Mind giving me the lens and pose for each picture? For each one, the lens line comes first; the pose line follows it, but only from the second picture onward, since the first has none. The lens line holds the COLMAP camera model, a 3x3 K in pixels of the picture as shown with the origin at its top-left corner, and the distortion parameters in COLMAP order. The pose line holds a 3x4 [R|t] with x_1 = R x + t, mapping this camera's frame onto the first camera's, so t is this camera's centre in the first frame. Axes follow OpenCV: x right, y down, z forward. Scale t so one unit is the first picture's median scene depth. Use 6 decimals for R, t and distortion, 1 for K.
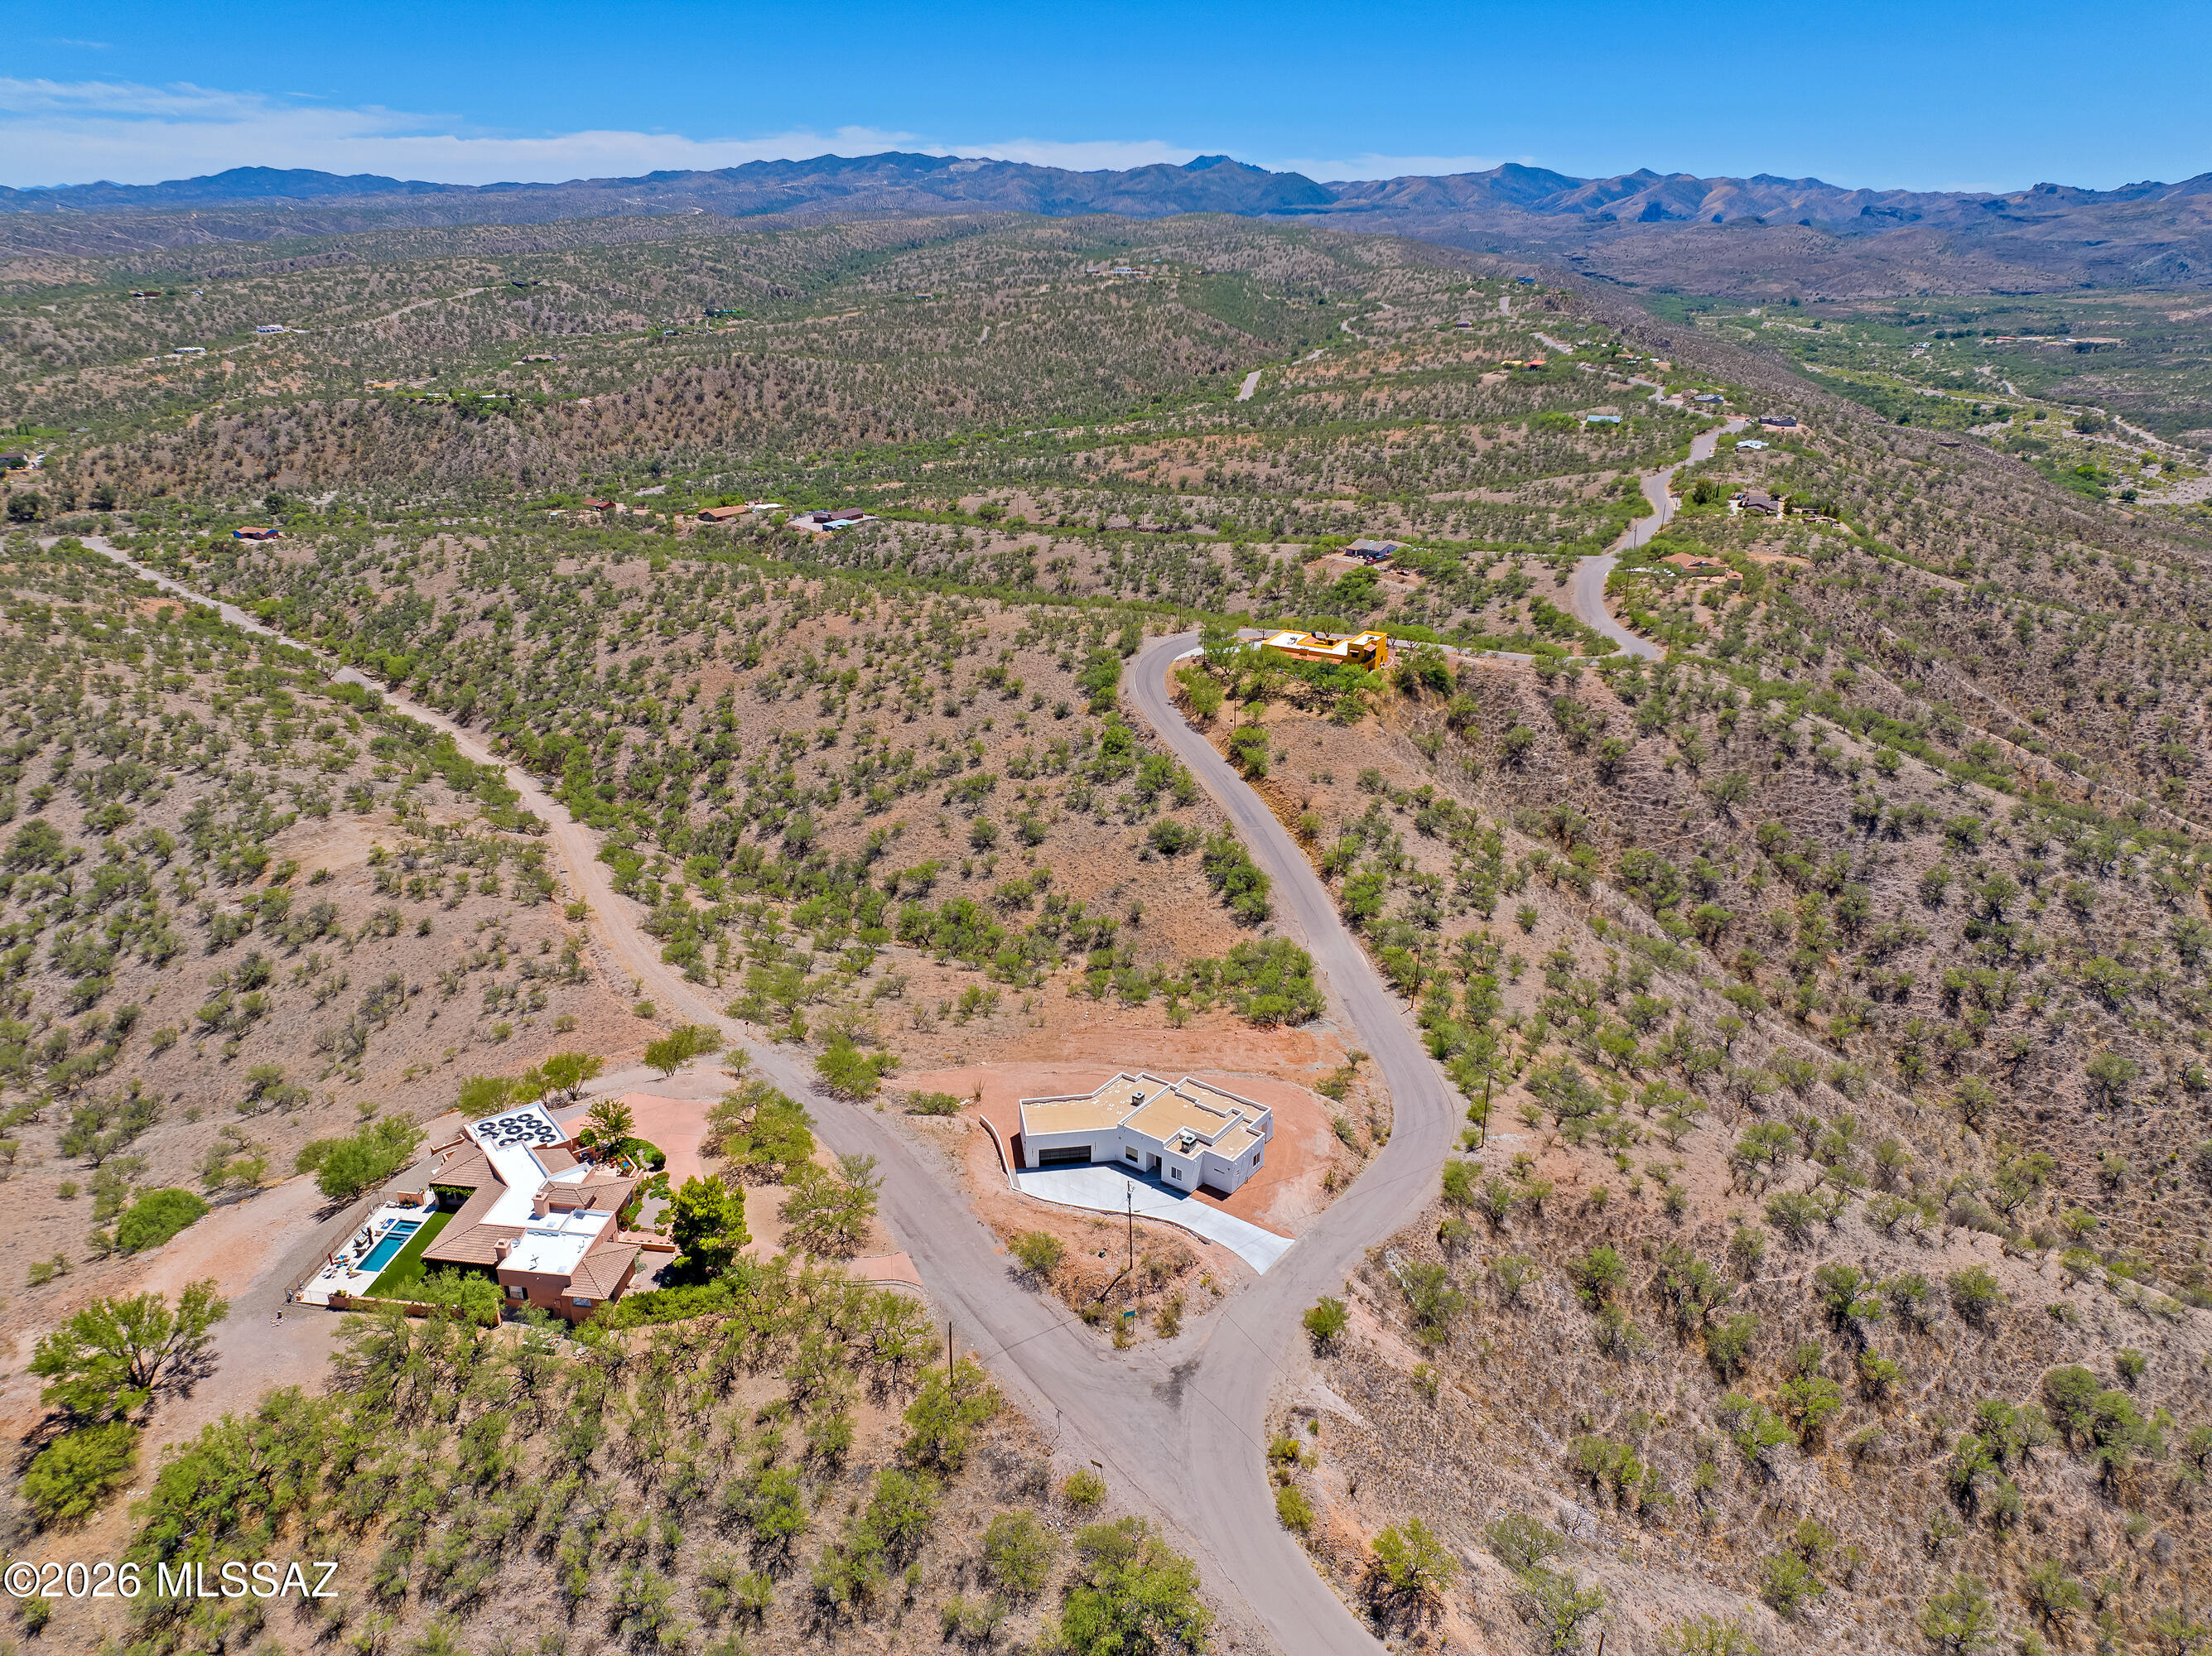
lens RADIAL K [[1563.8, 0, 1110.0], [0, 1563.8, 819.1], [0, 0, 1]] dist [-0.051169, 0.022630]
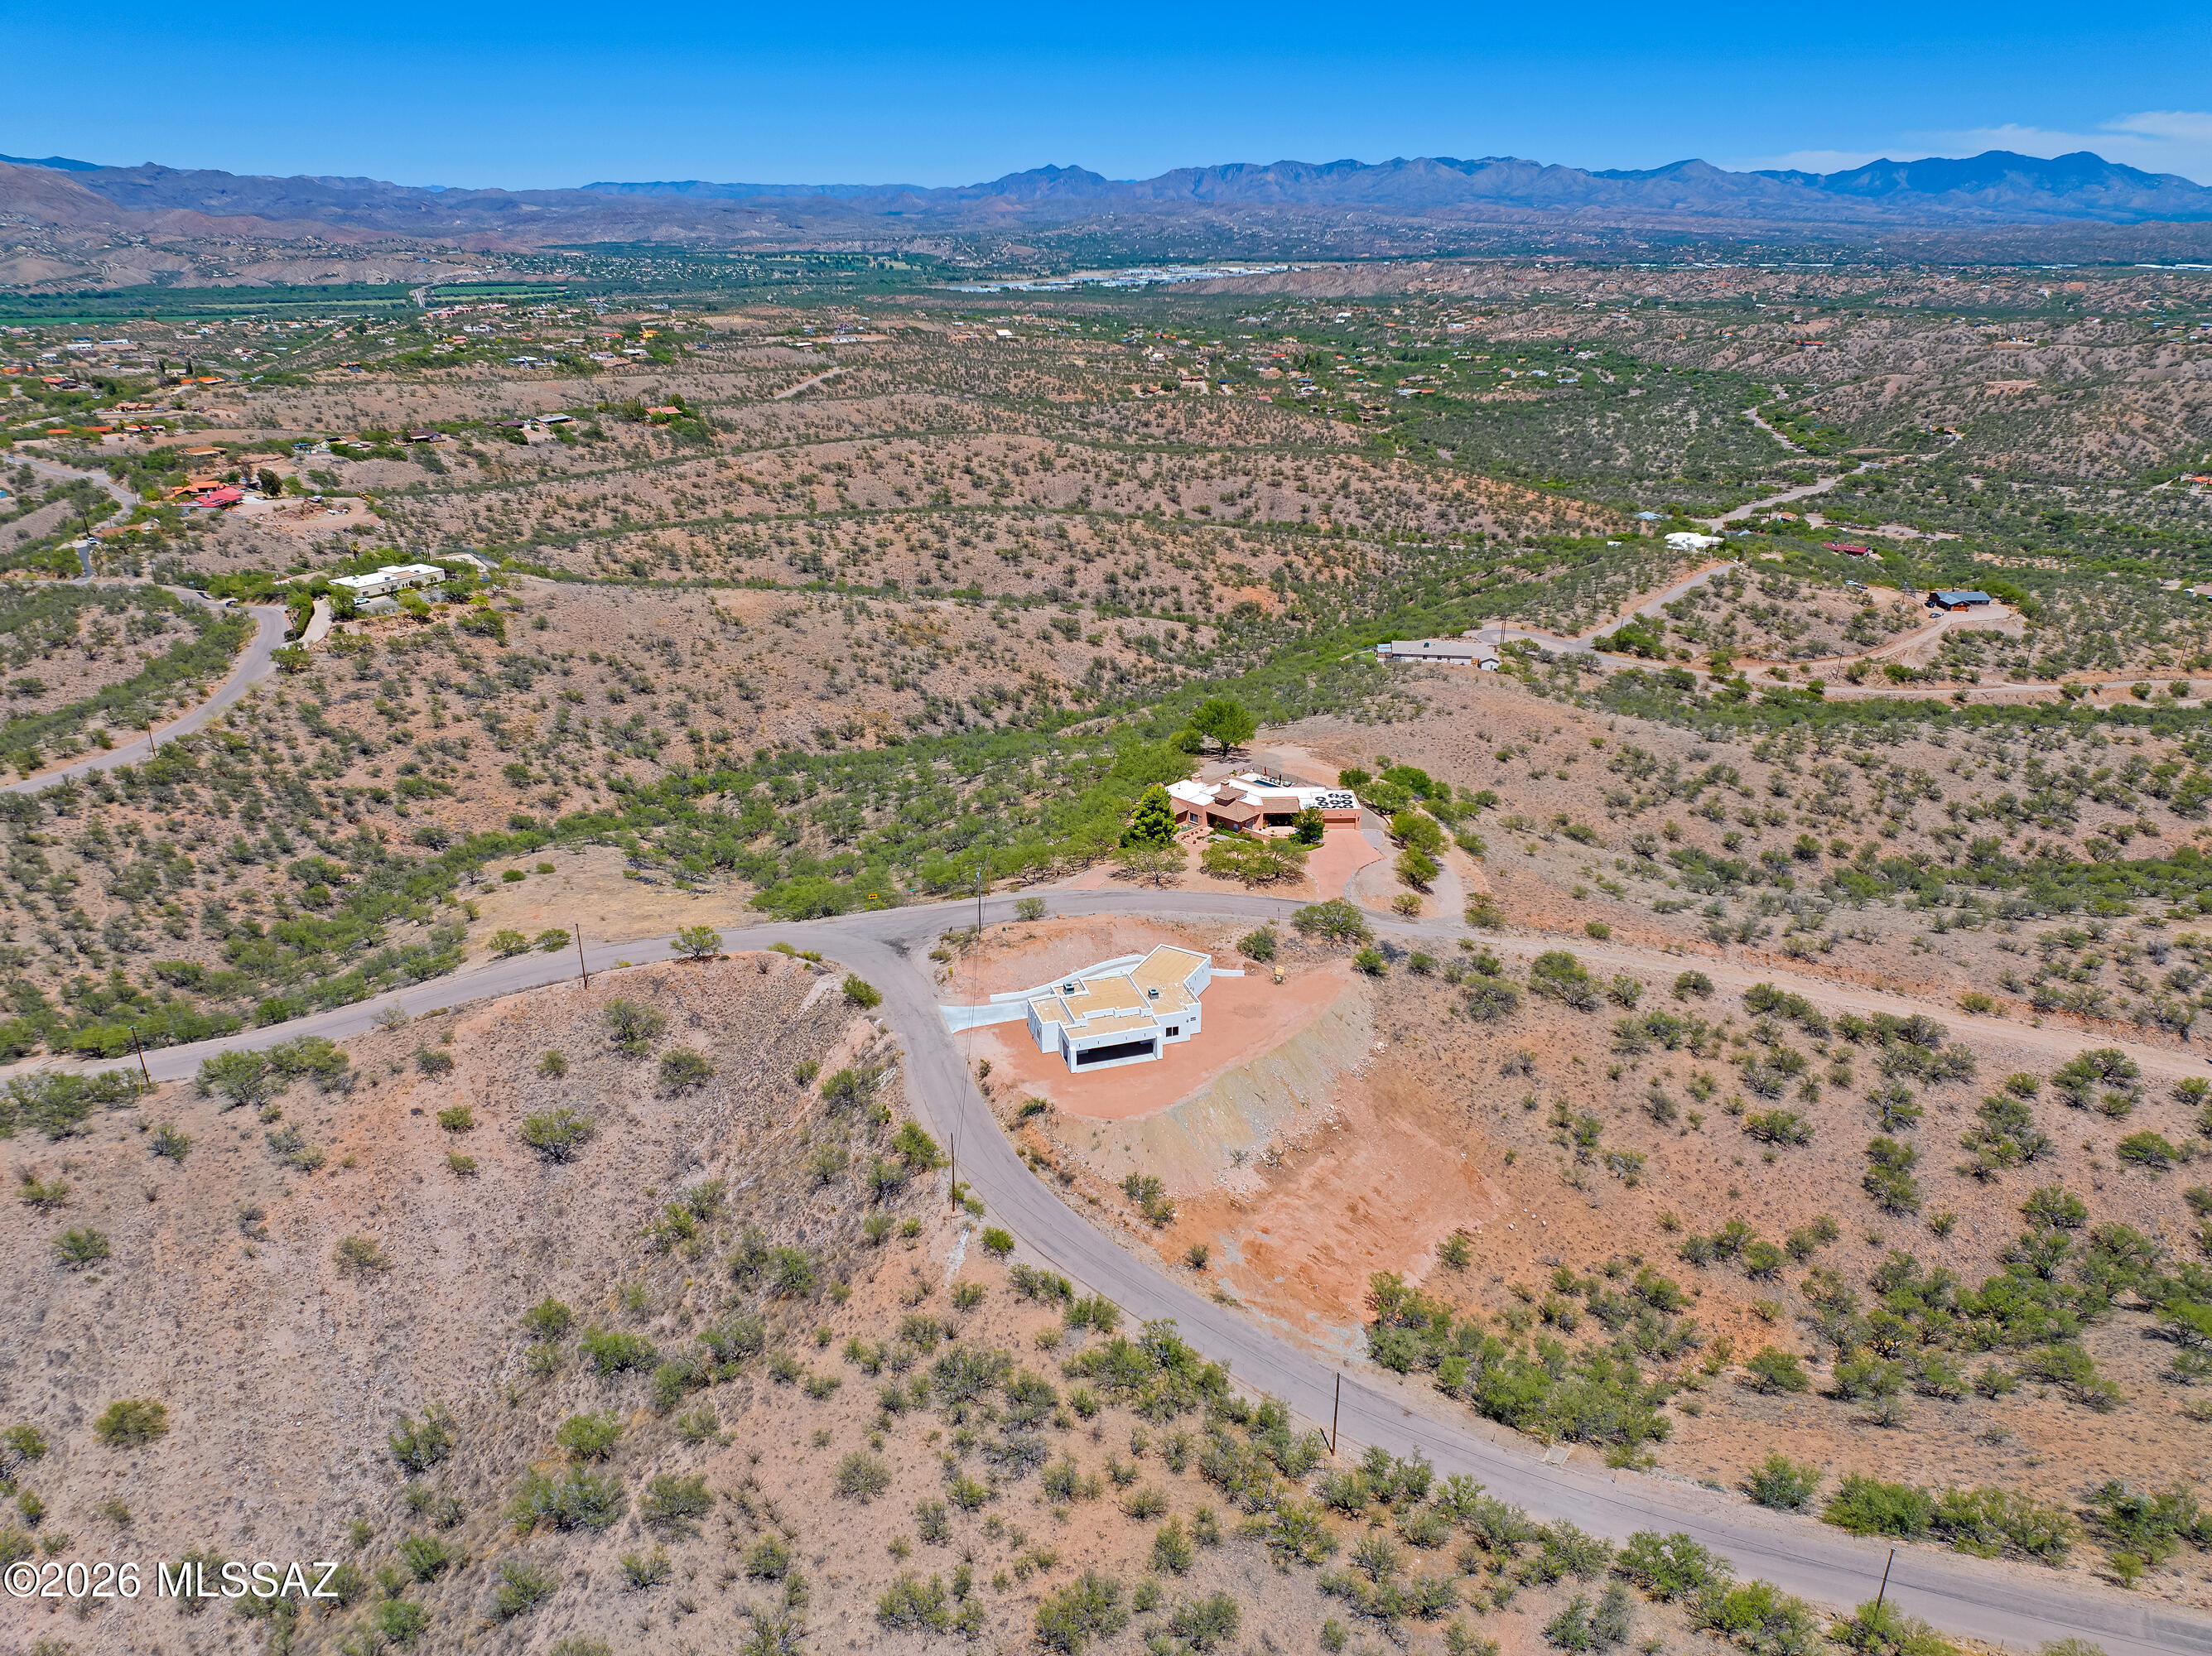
lens RADIAL K [[1563.8, 0, 1114.0], [0, 1563.8, 814.5], [0, 0, 1]] dist [-0.051169, 0.022630]
pose [[-0.592543, 0.287414, -0.752520, 0.178804], [-0.301476, 0.787167, 0.538033, -0.109036], [0.746997, 0.545675, -0.379782, 0.287758]]
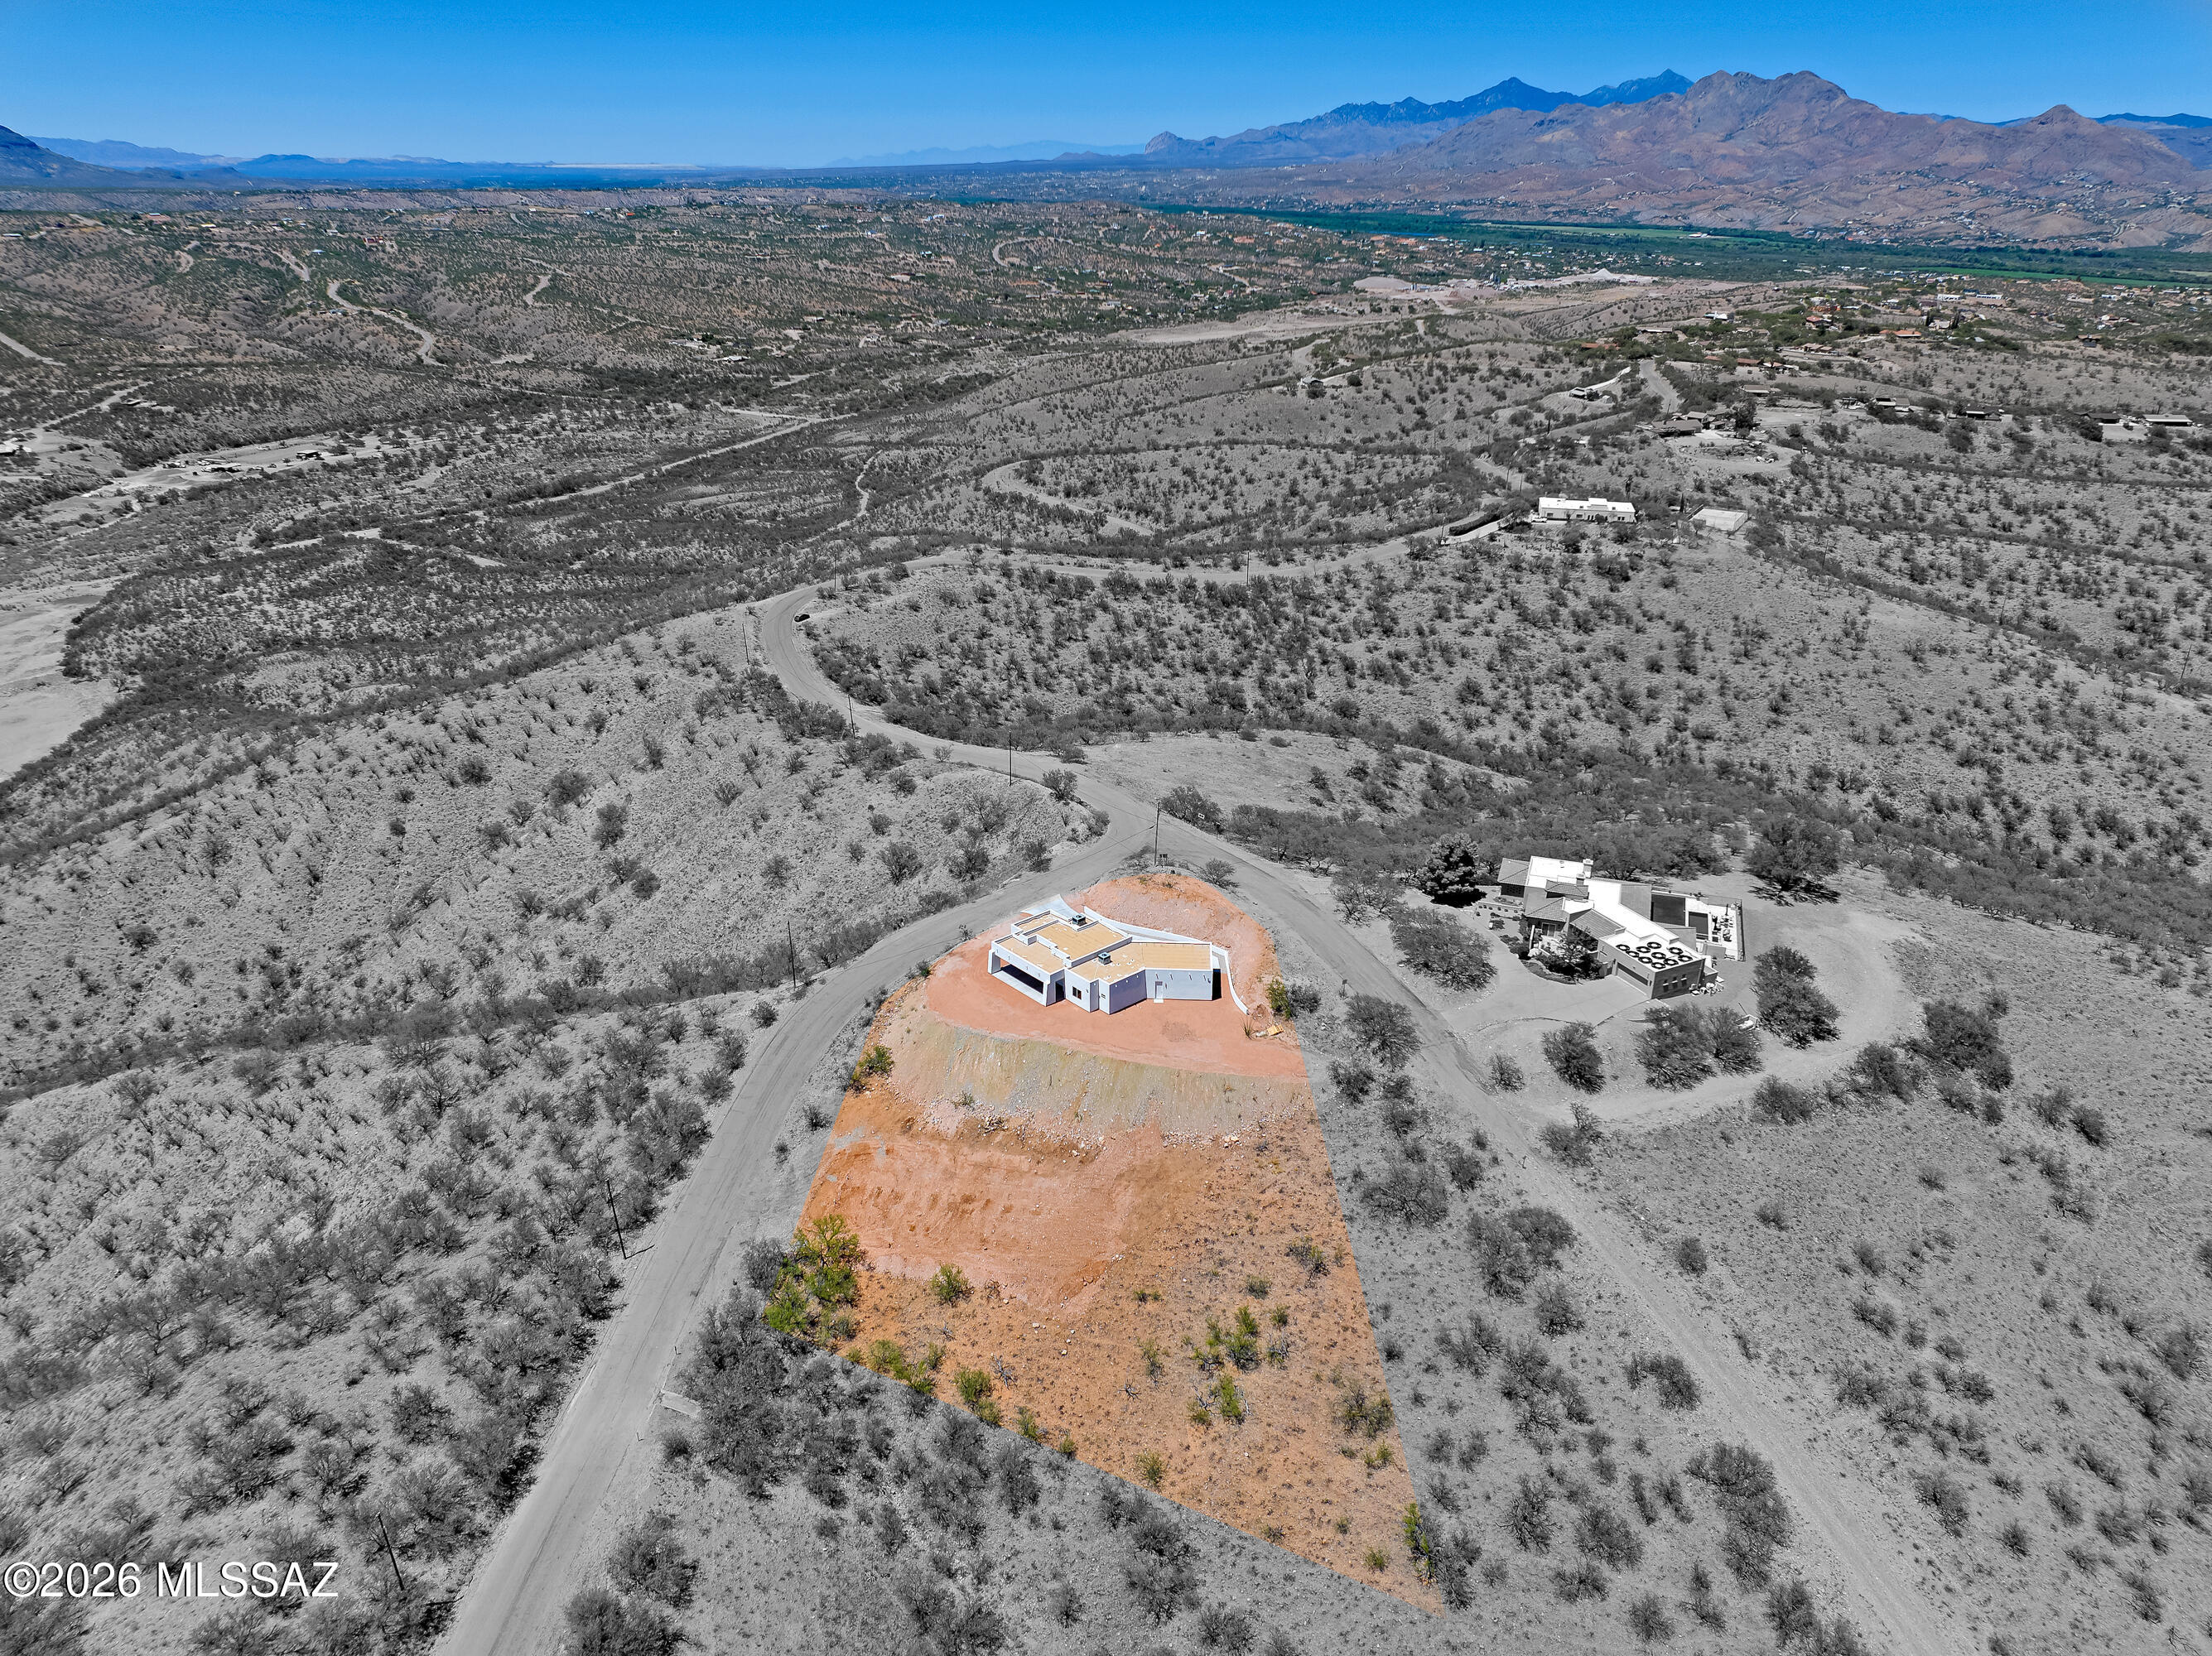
lens RADIAL K [[1563.8, 0, 1103.5], [0, 1563.8, 804.1], [0, 0, 1]] dist [-0.051169, 0.022630]
pose [[-0.977502, -0.094298, 0.188674, -0.038520], [0.064415, 0.718310, 0.692735, -0.141876], [-0.200850, 0.689303, -0.696075, 0.365349]]
